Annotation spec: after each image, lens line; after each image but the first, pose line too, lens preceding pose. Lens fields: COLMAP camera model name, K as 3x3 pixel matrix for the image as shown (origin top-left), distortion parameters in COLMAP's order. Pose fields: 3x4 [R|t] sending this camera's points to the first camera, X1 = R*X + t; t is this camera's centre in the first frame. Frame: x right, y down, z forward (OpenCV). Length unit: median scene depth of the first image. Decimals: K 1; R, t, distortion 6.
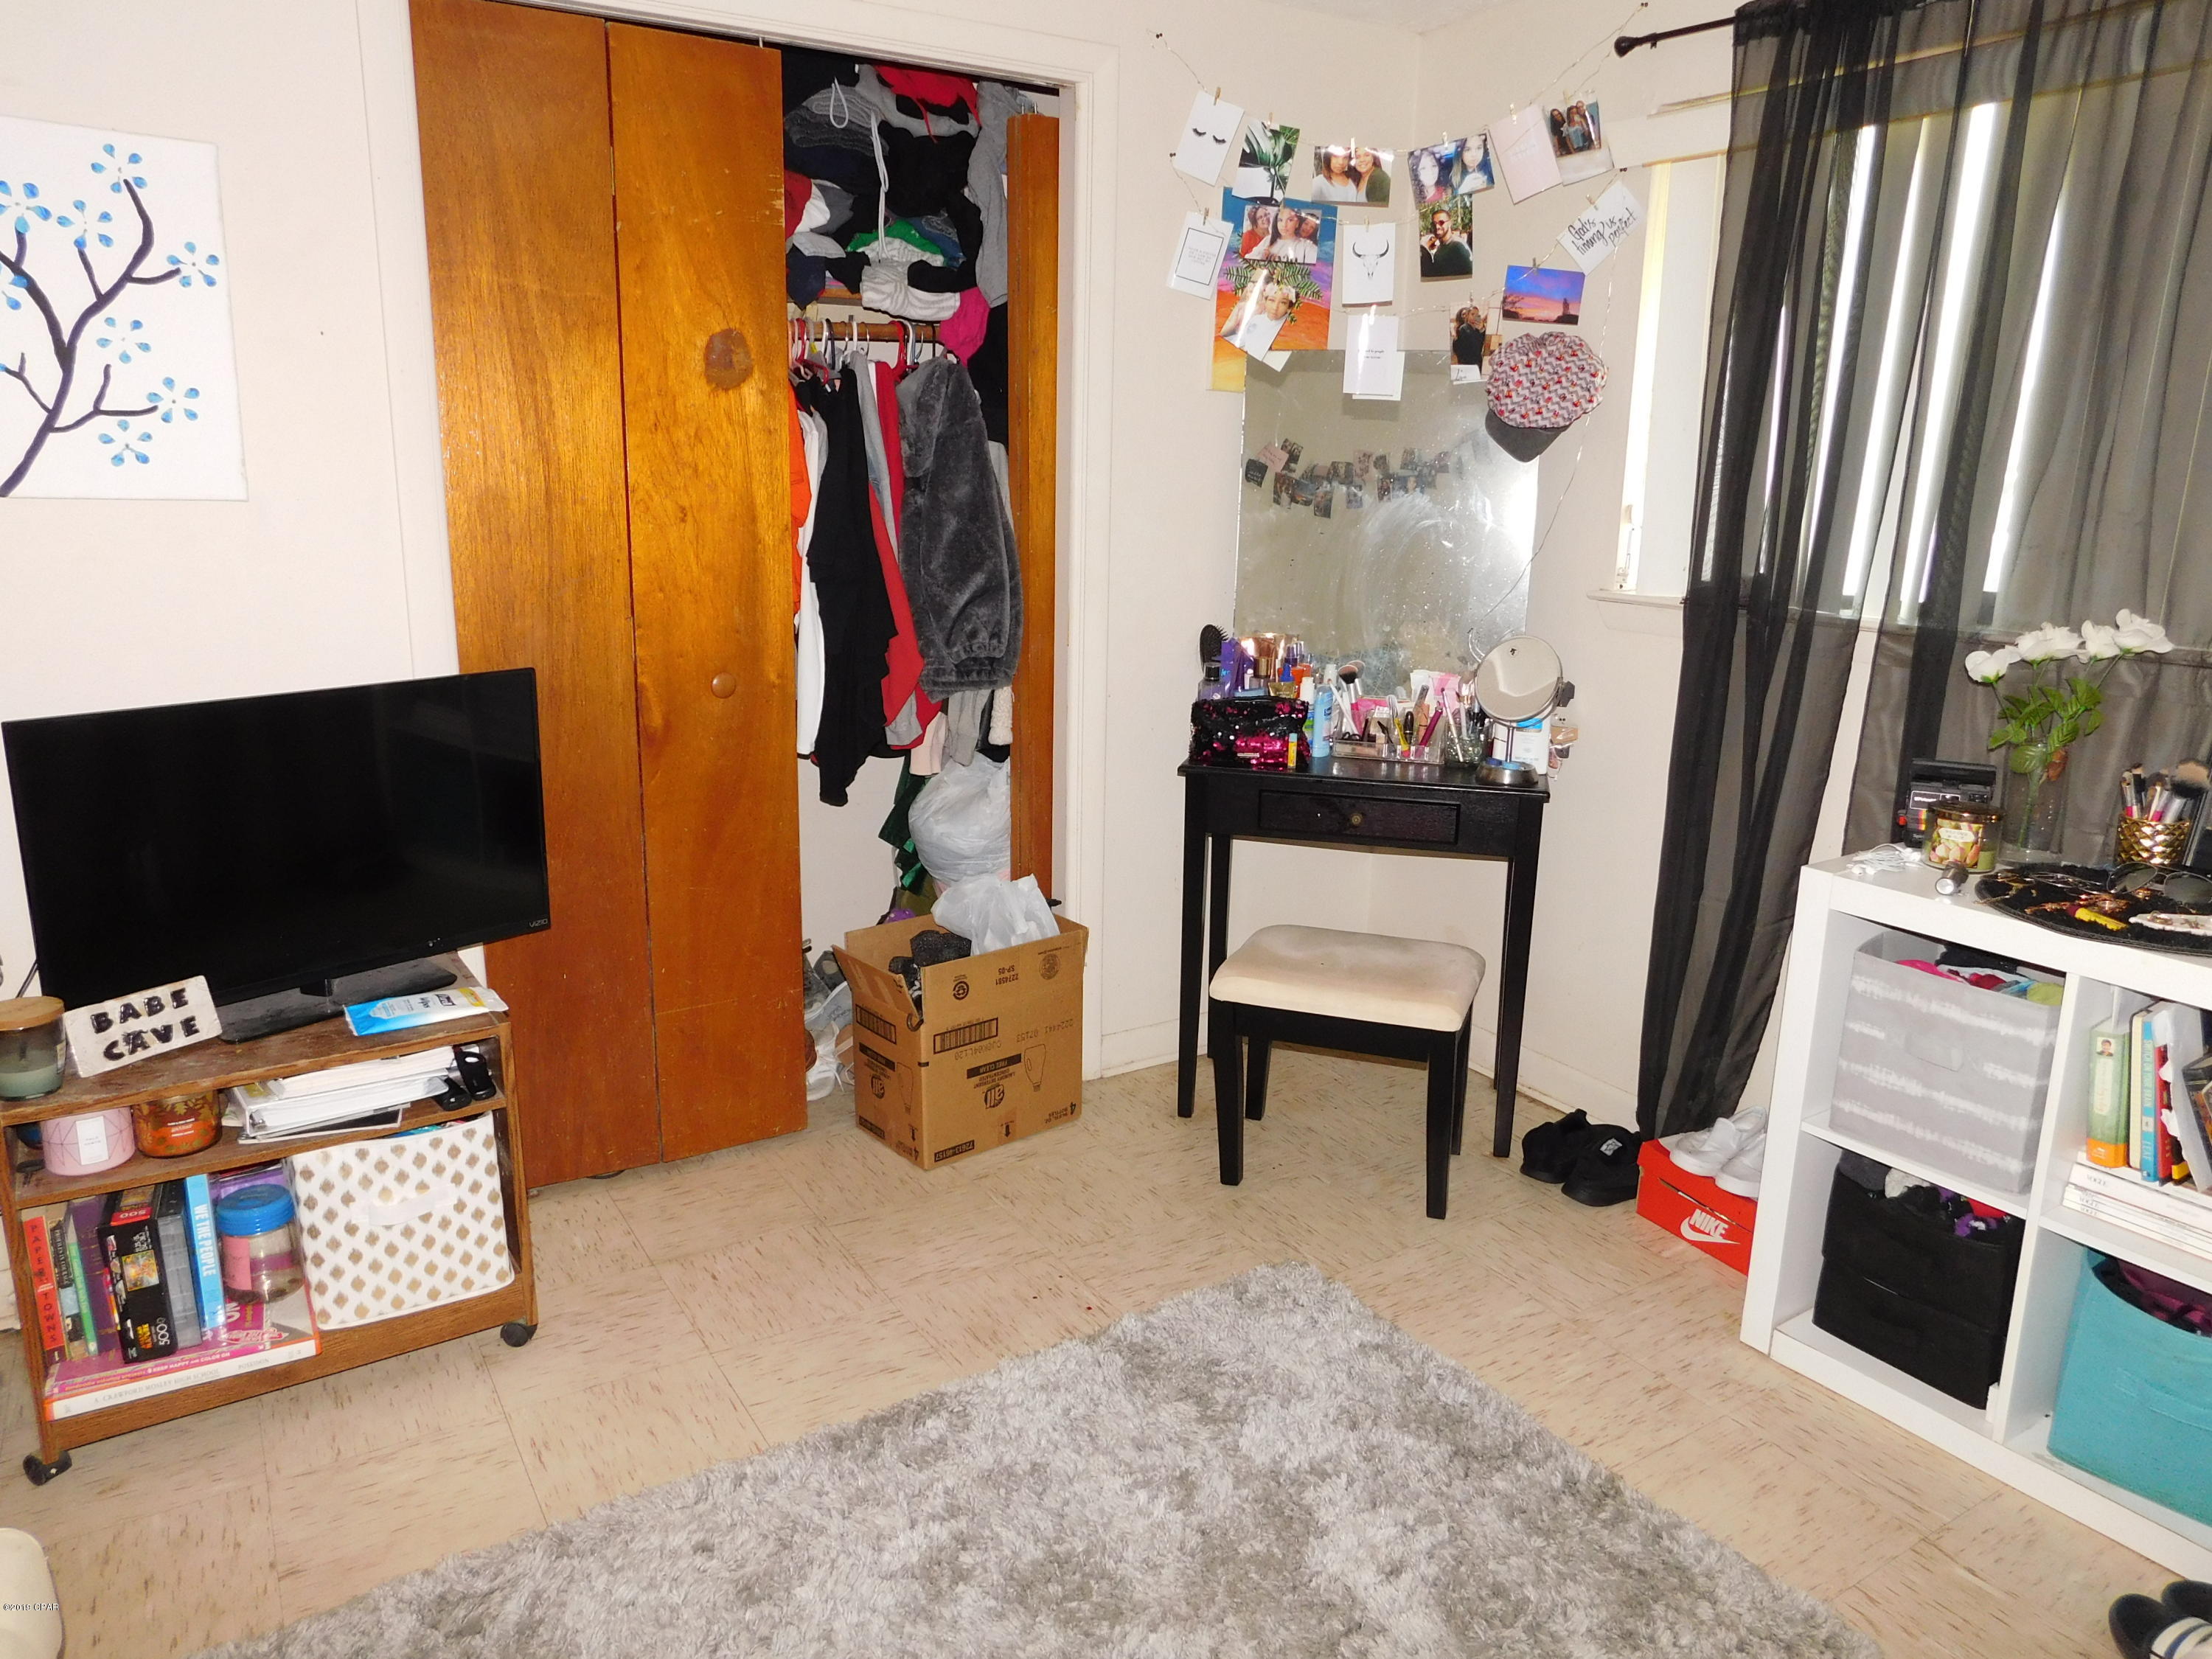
lens RADIAL K [[1516.4, 0, 1105.5], [0, 1516.4, 826.5], [0, 0, 1]] dist [-0.062932, 0.042849]
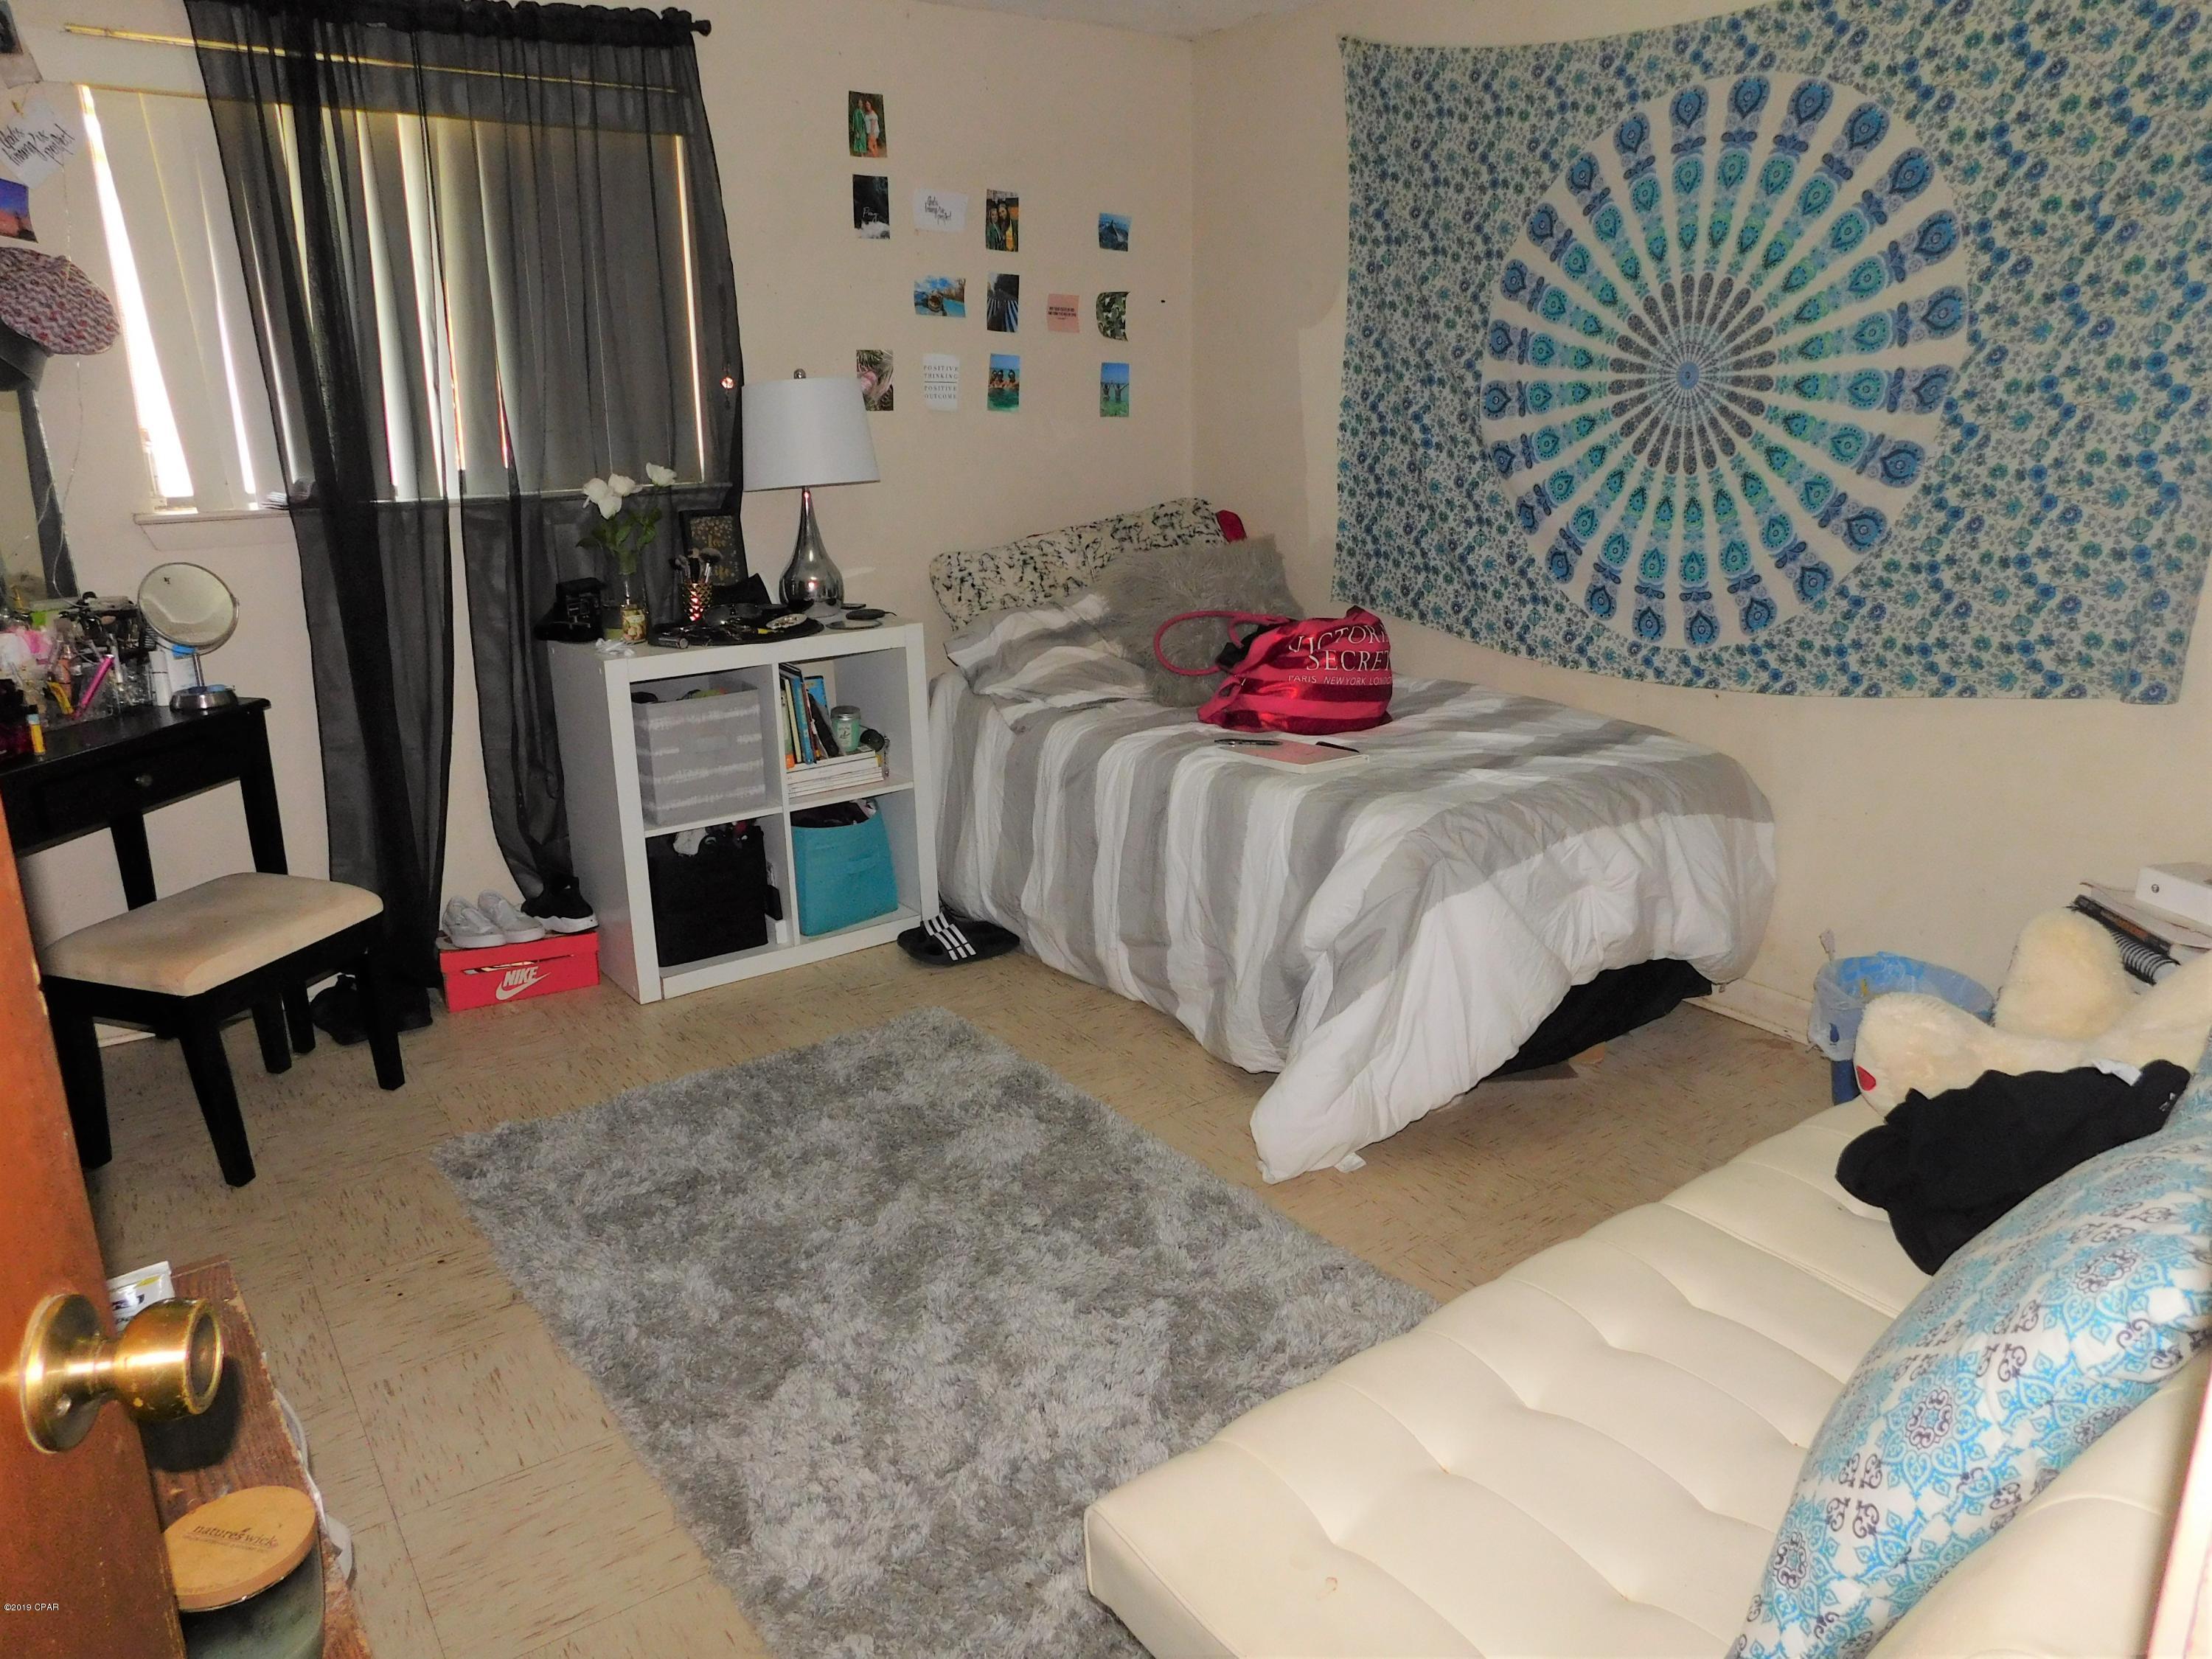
lens RADIAL K [[1516.4, 0, 1113.4], [0, 1516.4, 826.4], [0, 0, 1]] dist [-0.062932, 0.042849]
pose [[-0.058860, -0.299459, 0.952292, -0.830209], [0.243698, 0.920773, 0.304610, -0.124163], [-0.968063, 0.250001, 0.018781, 0.458156]]
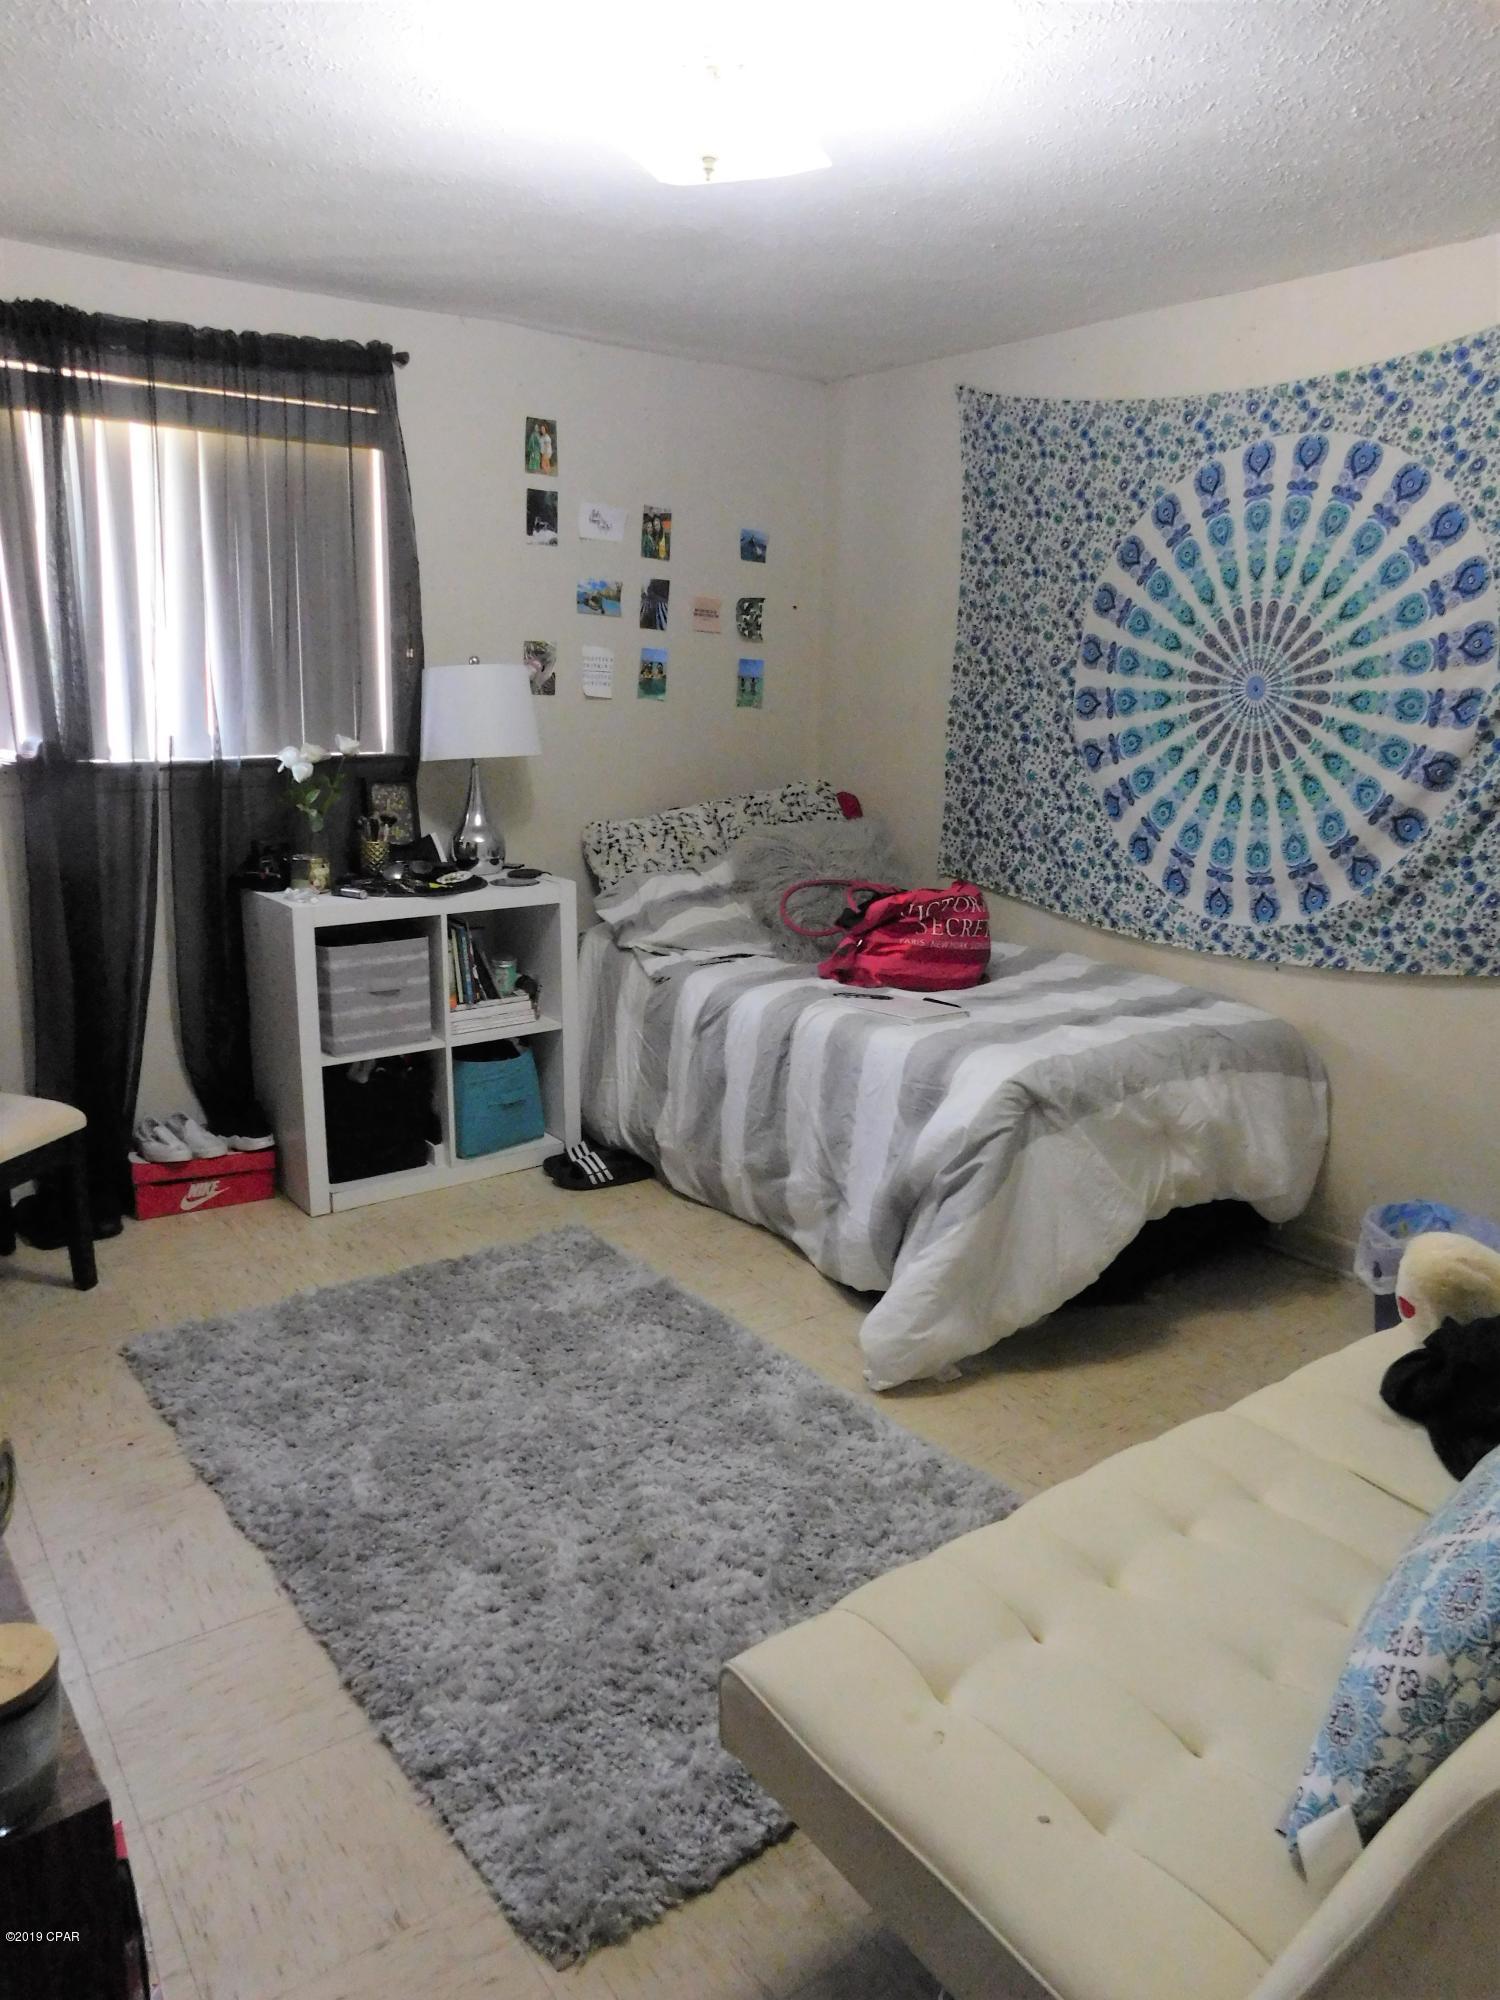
lens RADIAL K [[1371.1, 0, 749.8], [0, 1371.1, 1005.5], [0, 0, 1]] dist [-0.062932, 0.042849]
pose [[-0.066314, -0.256831, 0.964179, -0.850186], [0.213040, 0.940379, 0.265144, -0.133506], [-0.974790, 0.222991, -0.007645, 0.470847]]
